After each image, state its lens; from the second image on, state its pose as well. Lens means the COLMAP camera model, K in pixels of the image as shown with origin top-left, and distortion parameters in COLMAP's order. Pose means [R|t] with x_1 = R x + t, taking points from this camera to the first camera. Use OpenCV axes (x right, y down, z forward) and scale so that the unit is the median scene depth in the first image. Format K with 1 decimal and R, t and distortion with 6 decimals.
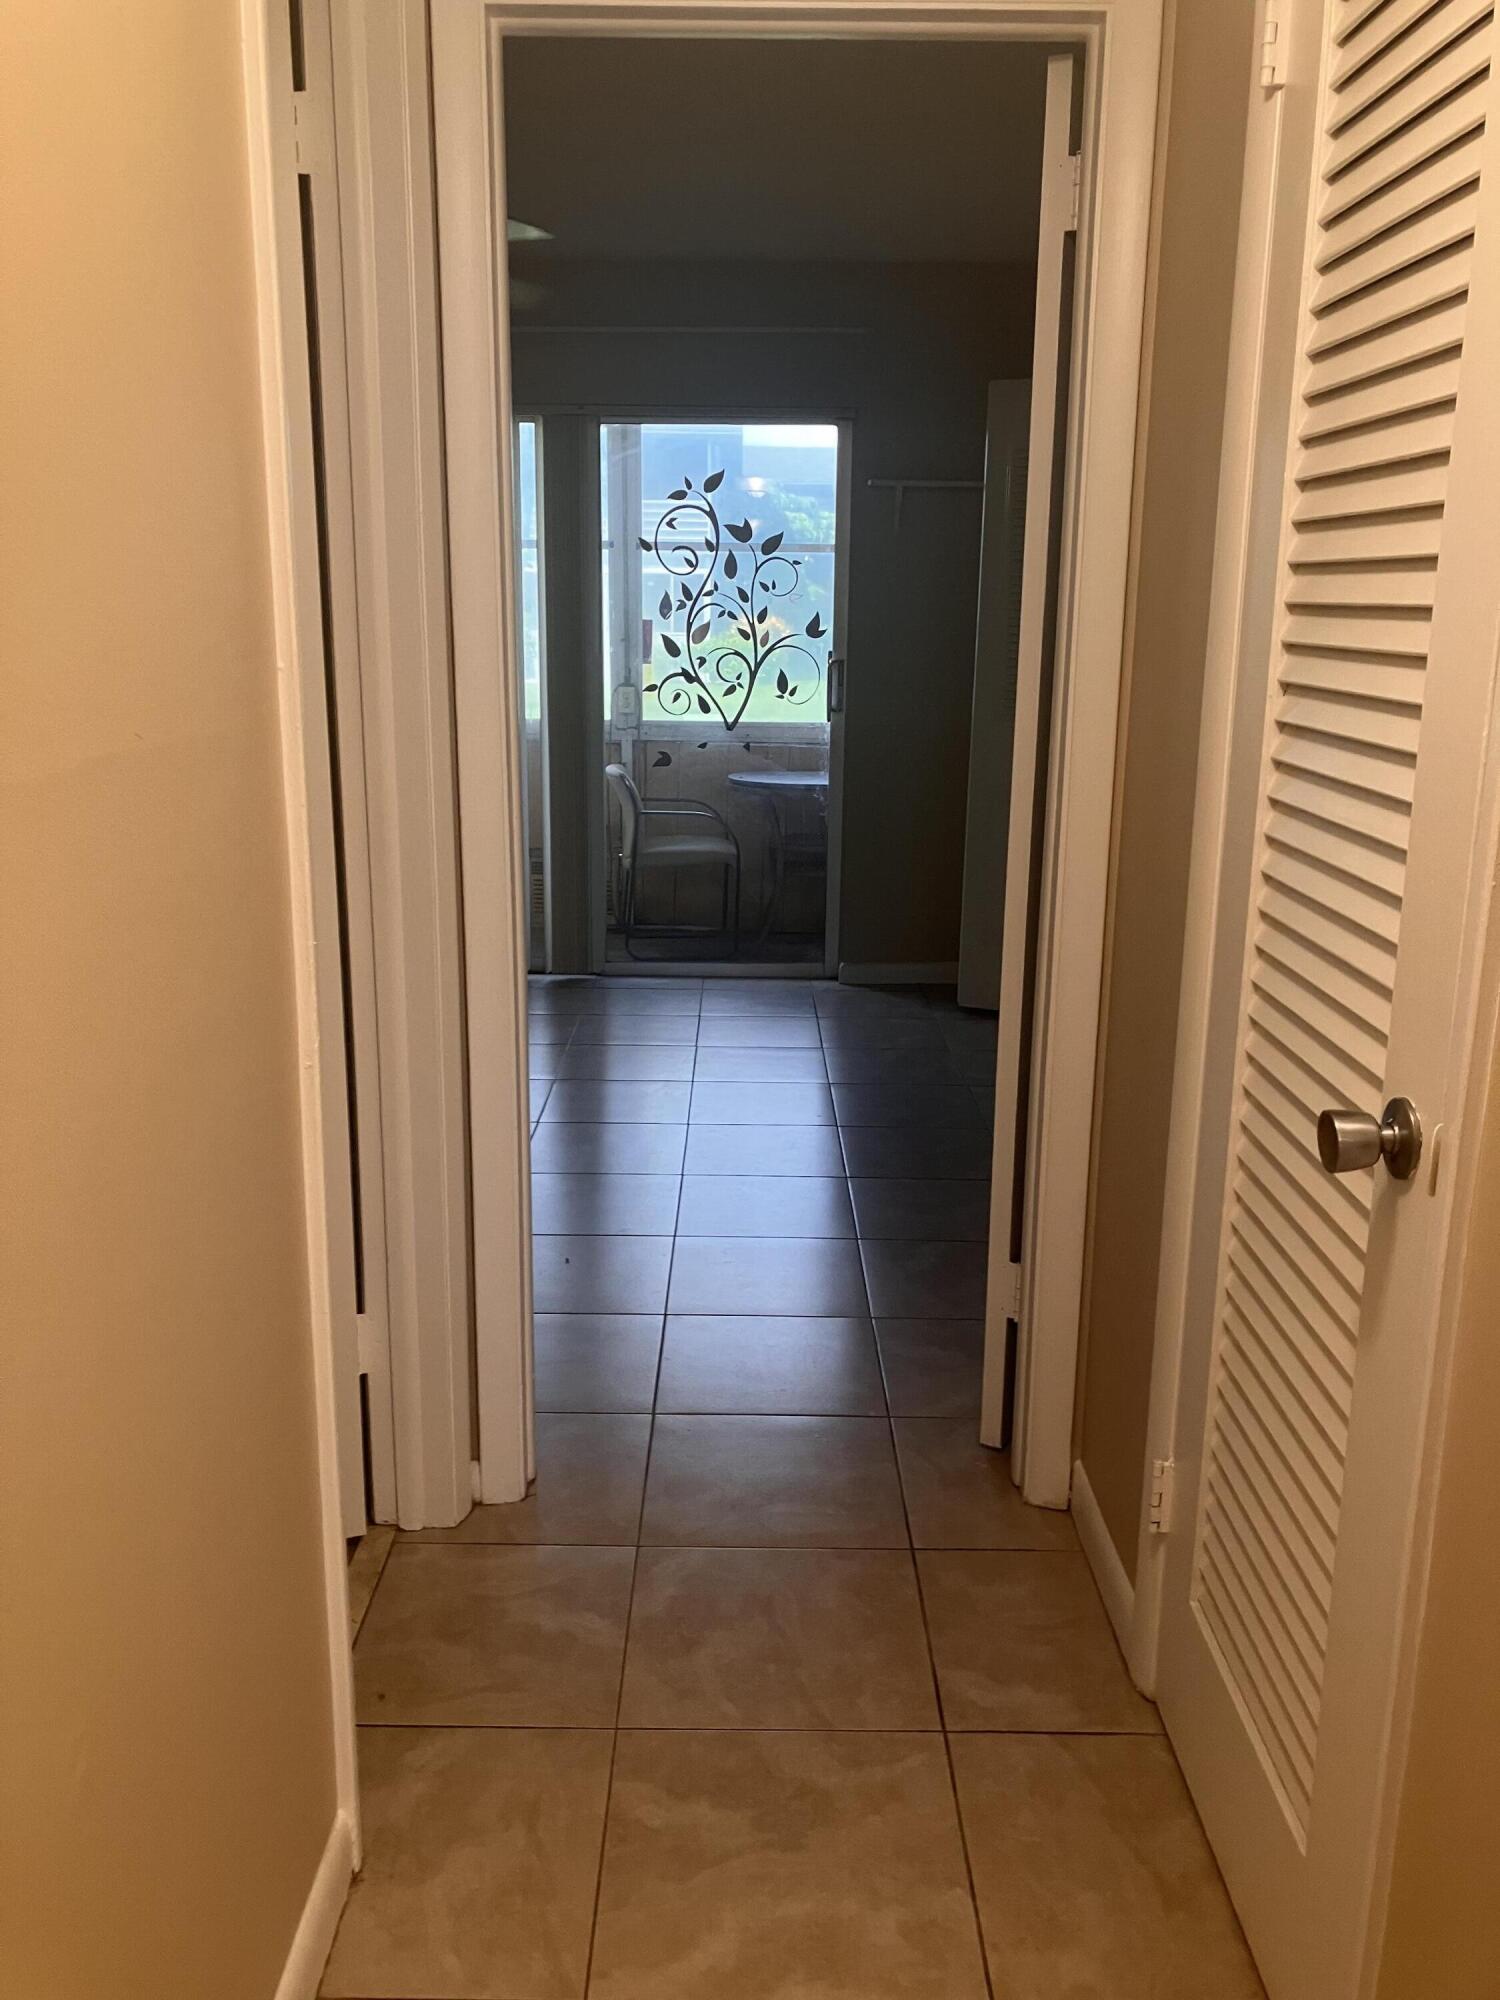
lens RADIAL K [[1643.5, 0, 750.0], [0, 1643.5, 1000.0], [0, 0, 1]] dist [0.004096, -0.000929]
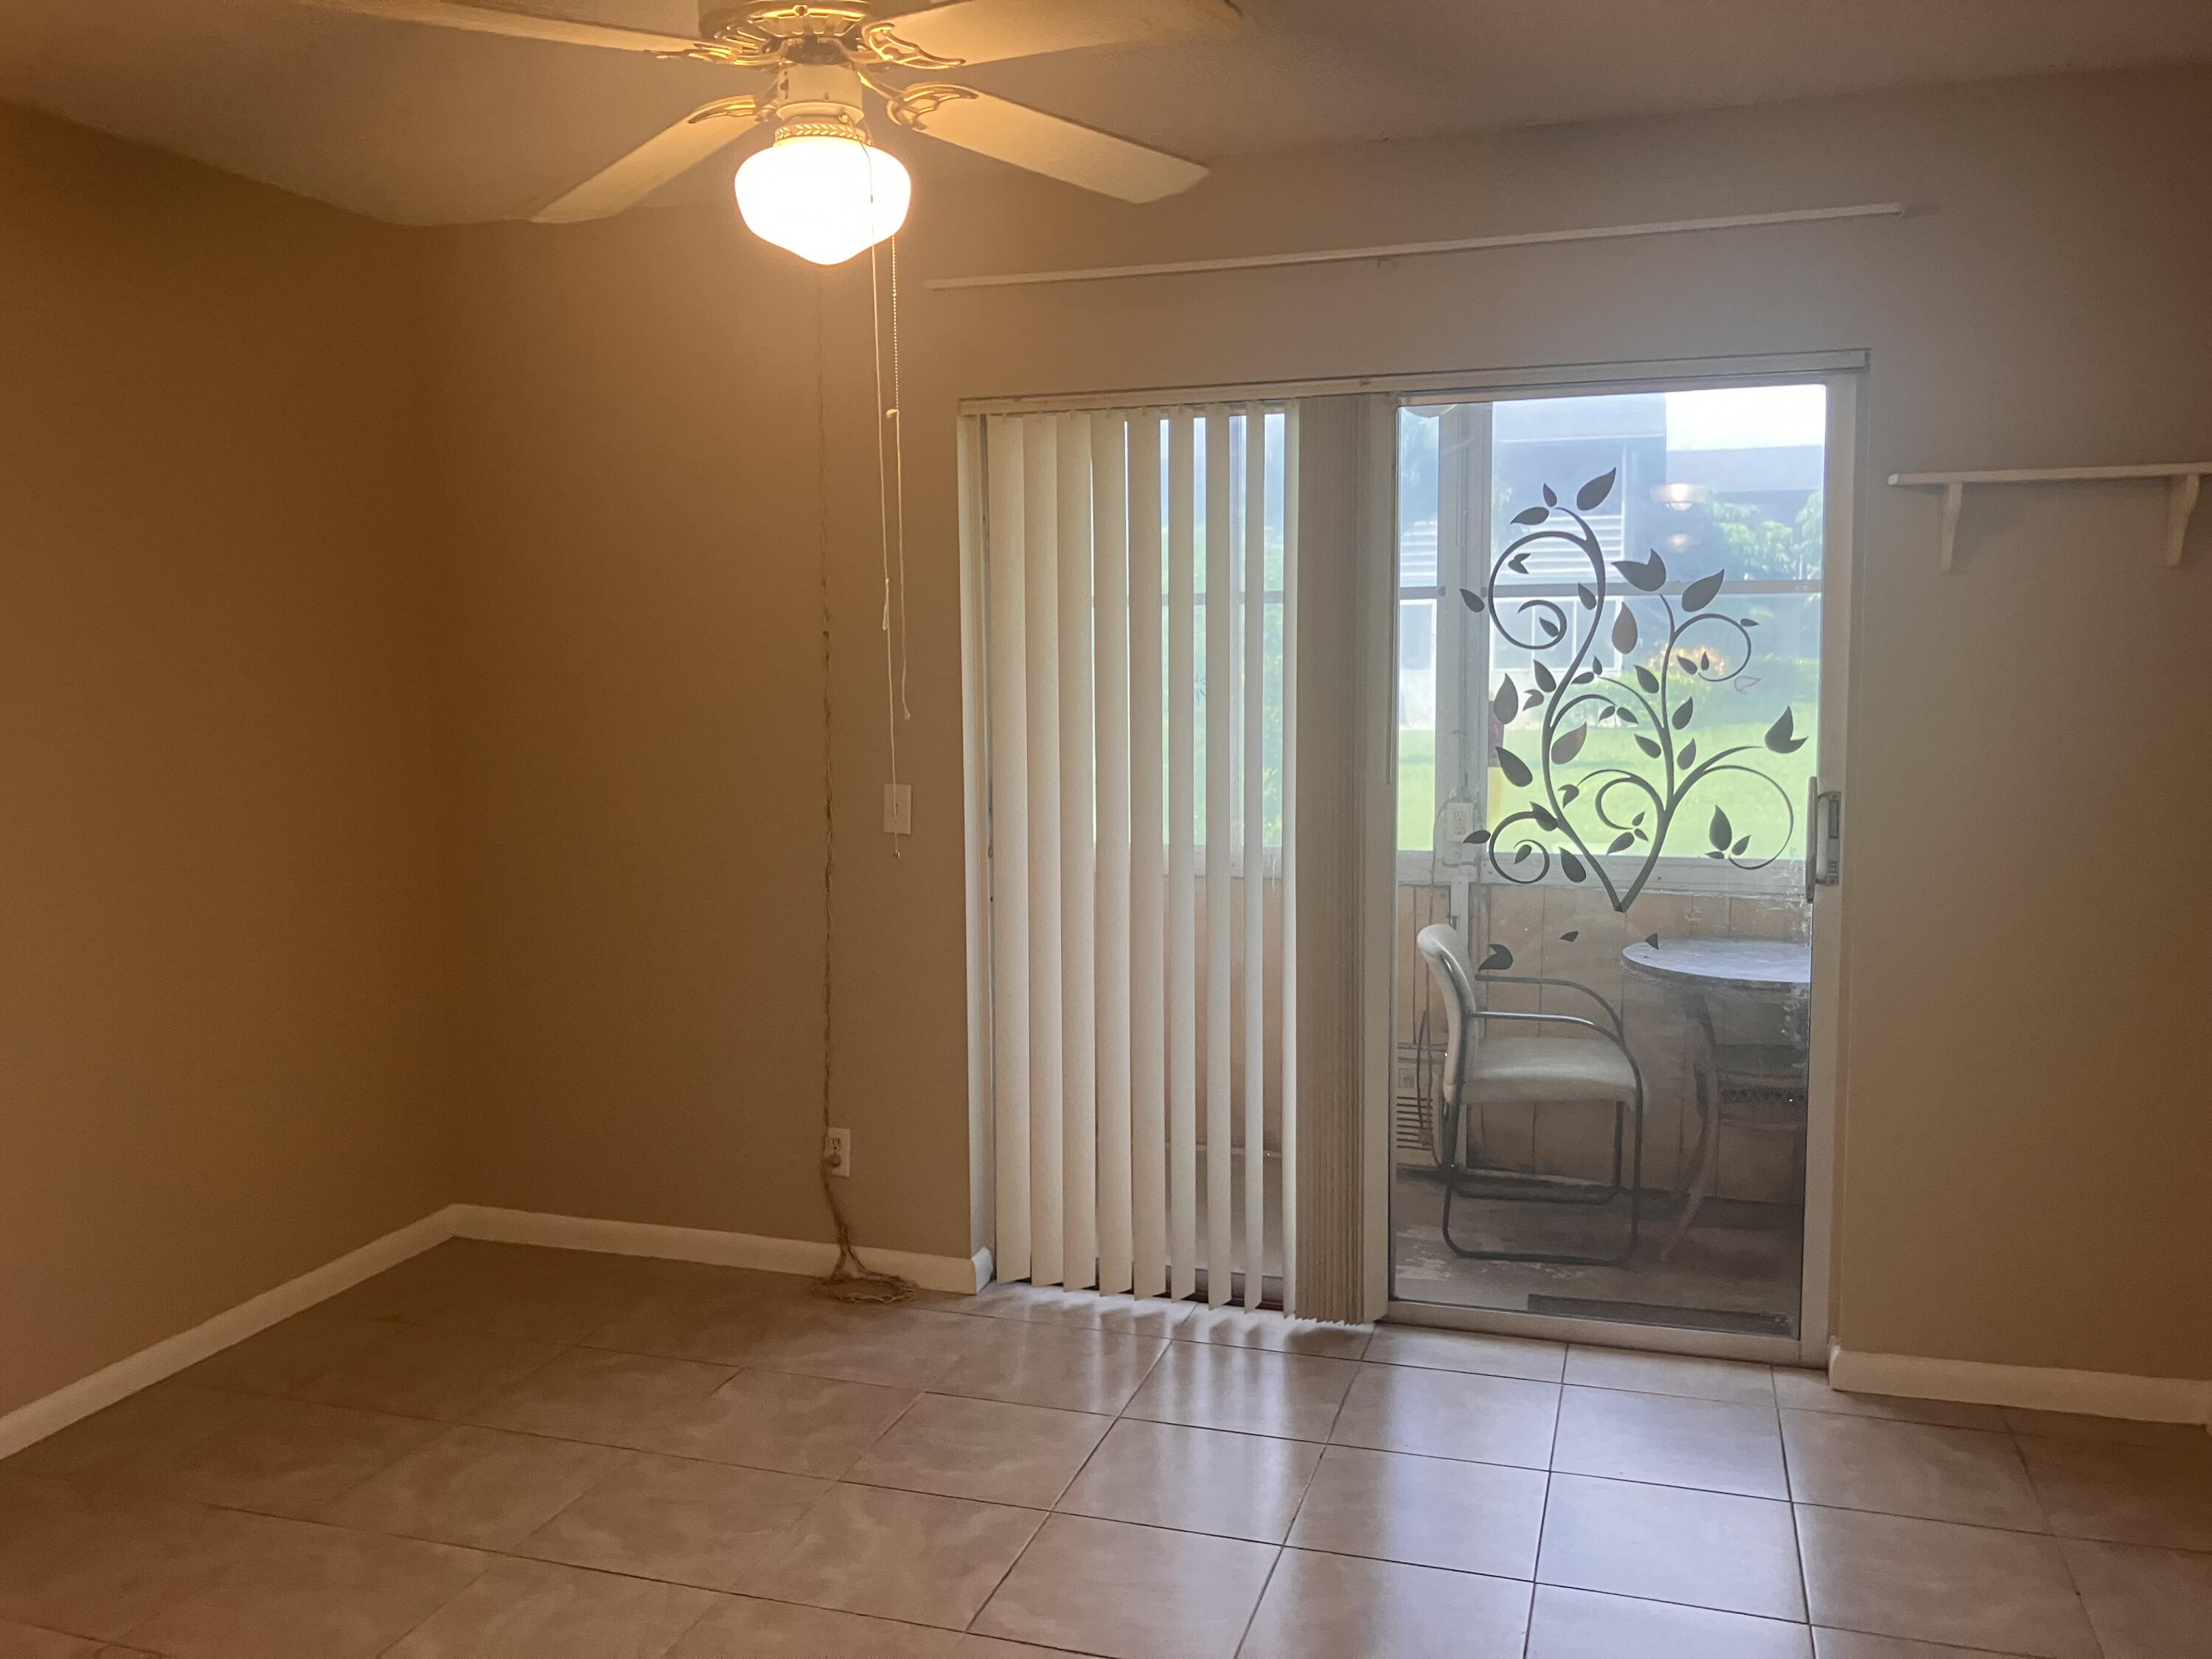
lens RADIAL K [[1898.3, 0, 985.7], [0, 1898.3, 792.5], [0, 0, 1]] dist [0.011915, -0.002220]
pose [[0.940669, 0.009352, -0.339196, 0.003863], [-0.061801, 0.987623, -0.144160, -0.097504], [0.333650, 0.156569, 0.929604, 0.312741]]
